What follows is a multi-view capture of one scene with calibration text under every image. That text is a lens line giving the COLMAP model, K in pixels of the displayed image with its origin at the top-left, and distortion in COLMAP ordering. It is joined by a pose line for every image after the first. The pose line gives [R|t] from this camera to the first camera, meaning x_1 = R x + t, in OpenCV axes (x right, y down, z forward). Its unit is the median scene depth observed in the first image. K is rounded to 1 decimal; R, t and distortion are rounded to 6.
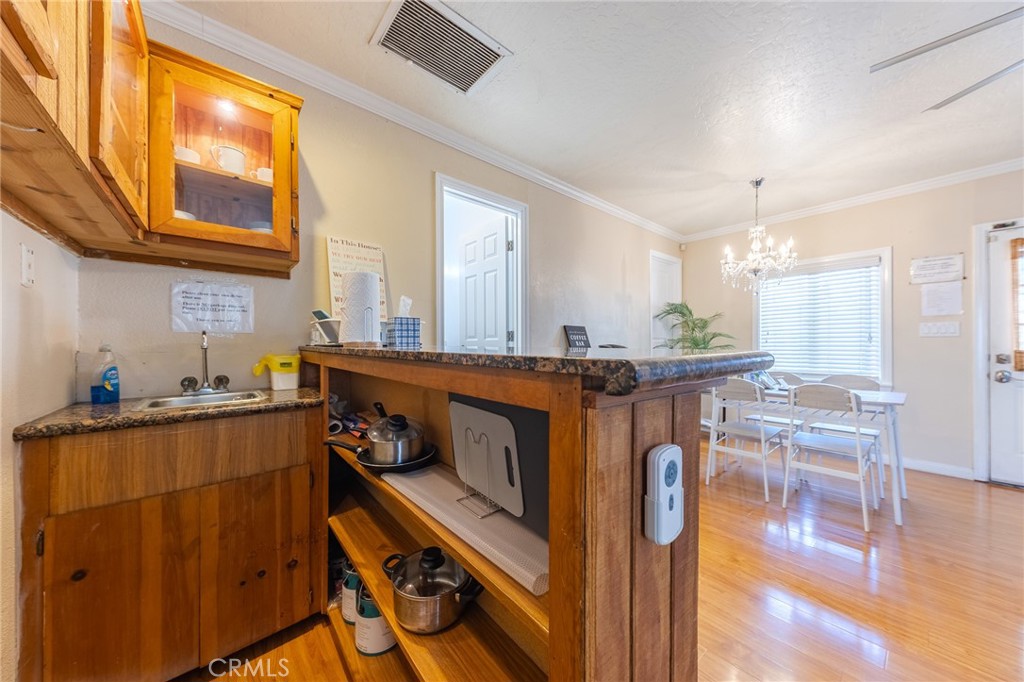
lens RADIAL K [[346.5, 0, 513.2], [0, 346.5, 342.9], [0, 0, 1]] dist [0.009758, -0.000308]
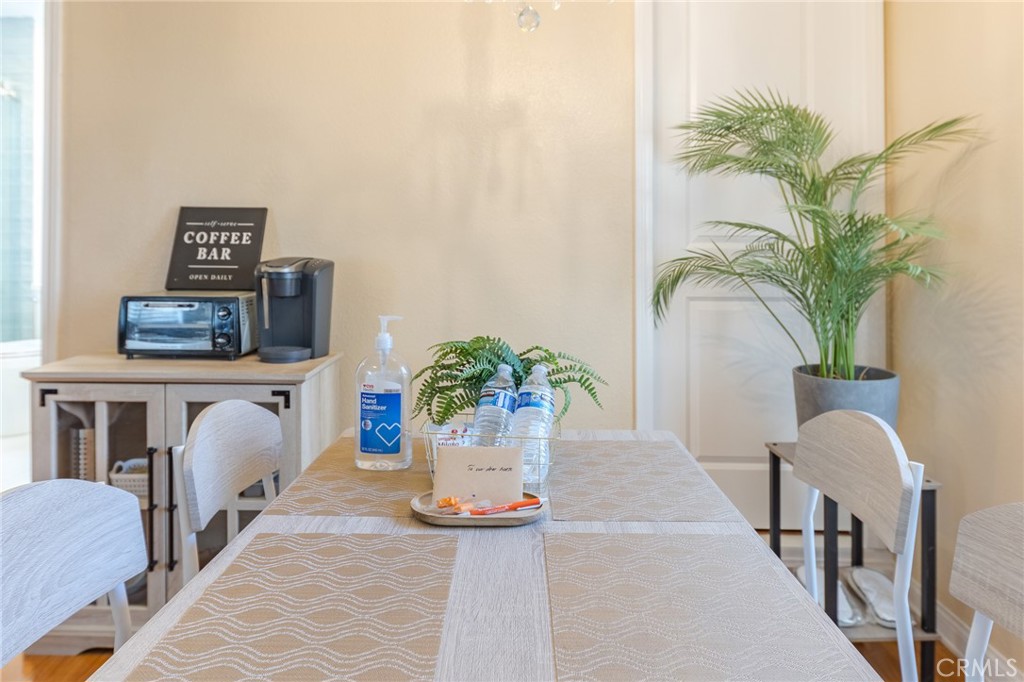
lens RADIAL K [[677.5, 0, 512.2], [0, 677.5, 253.1], [0, 0, 1]] dist [-0.000083, -0.000448]
pose [[0.748183, 0.003794, -0.663482, 1.003526], [-0.005928, 0.999982, -0.000966, -0.000178], [0.663466, 0.004656, 0.748192, 0.732677]]
